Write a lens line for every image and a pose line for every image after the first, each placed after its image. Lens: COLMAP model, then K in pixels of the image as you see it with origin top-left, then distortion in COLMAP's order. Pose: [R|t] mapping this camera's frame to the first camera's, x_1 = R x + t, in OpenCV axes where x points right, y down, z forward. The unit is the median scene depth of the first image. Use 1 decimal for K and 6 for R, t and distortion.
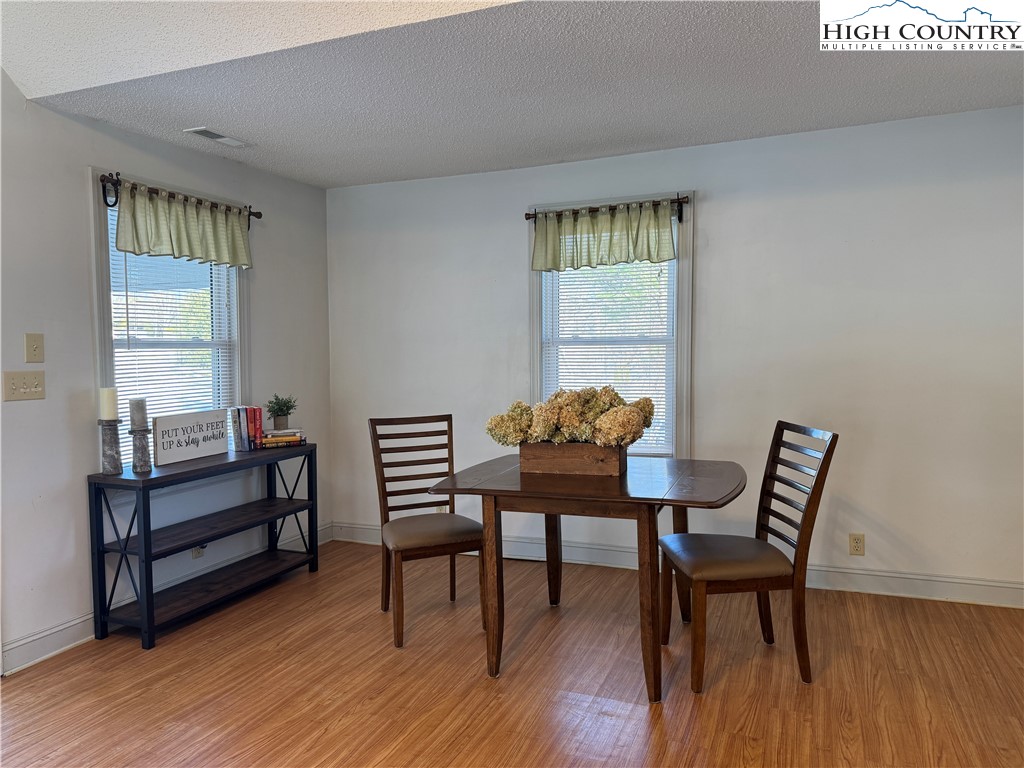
lens RADIAL K [[711.0, 0, 512.0], [0, 711.0, 384.0], [0, 0, 1]] dist [0.013694, 0.000299]
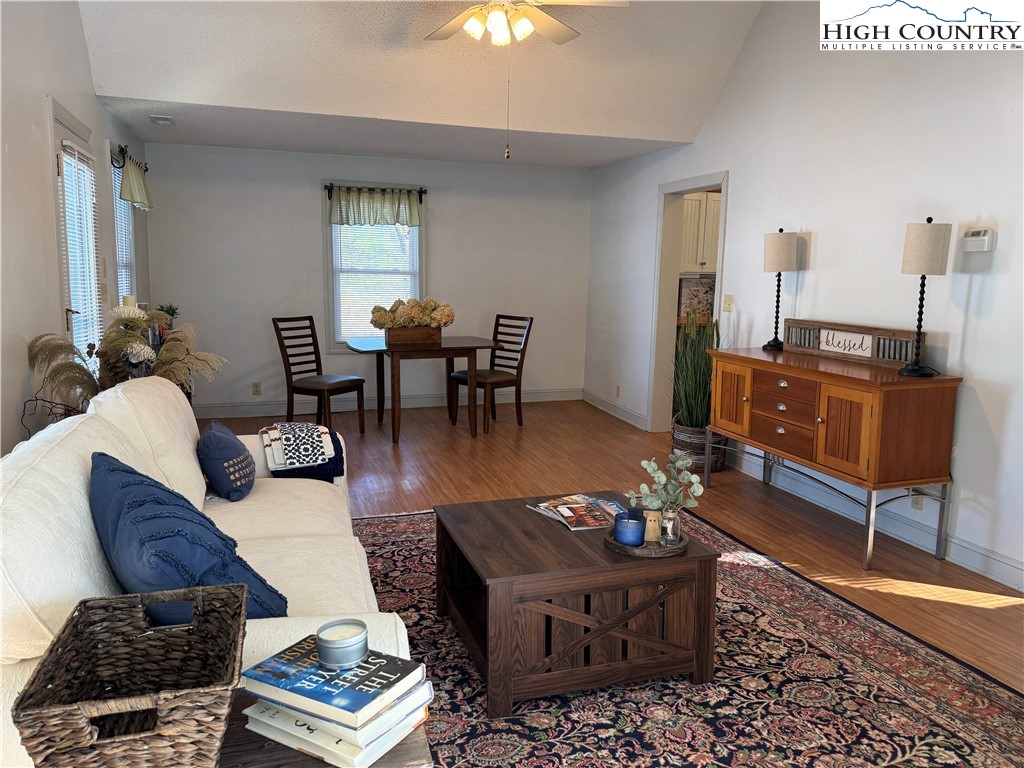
lens RADIAL K [[772.0, 0, 531.6], [0, 772.0, 381.3], [0, 0, 1]] dist [0.093059, -0.152472]
pose [[0.748610, -0.067648, 0.659550, -0.836271], [0.008840, 0.995711, 0.092094, 0.031265], [-0.662951, -0.063112, 0.745998, -0.609937]]
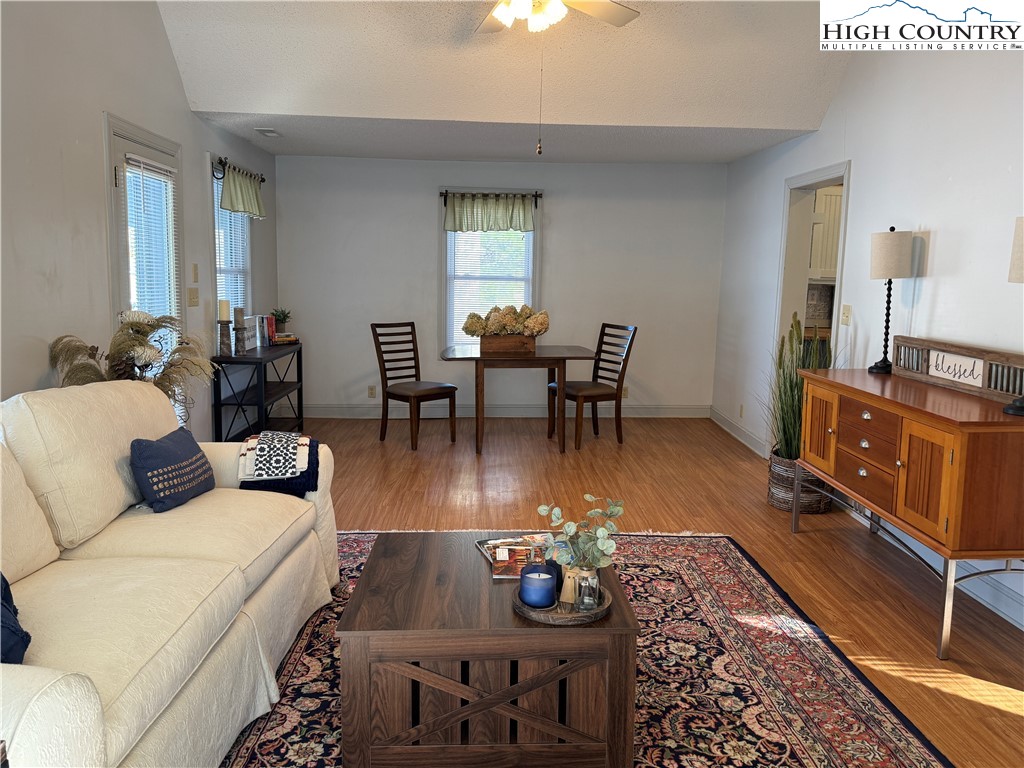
lens RADIAL K [[772.0, 0, 531.6], [0, 772.0, 381.3], [0, 0, 1]] dist [0.093059, -0.152472]
pose [[0.899550, -0.030404, 0.435758, -0.583542], [-0.007084, 0.996428, 0.084146, 0.026401], [-0.436760, -0.078780, 0.896122, -0.663996]]
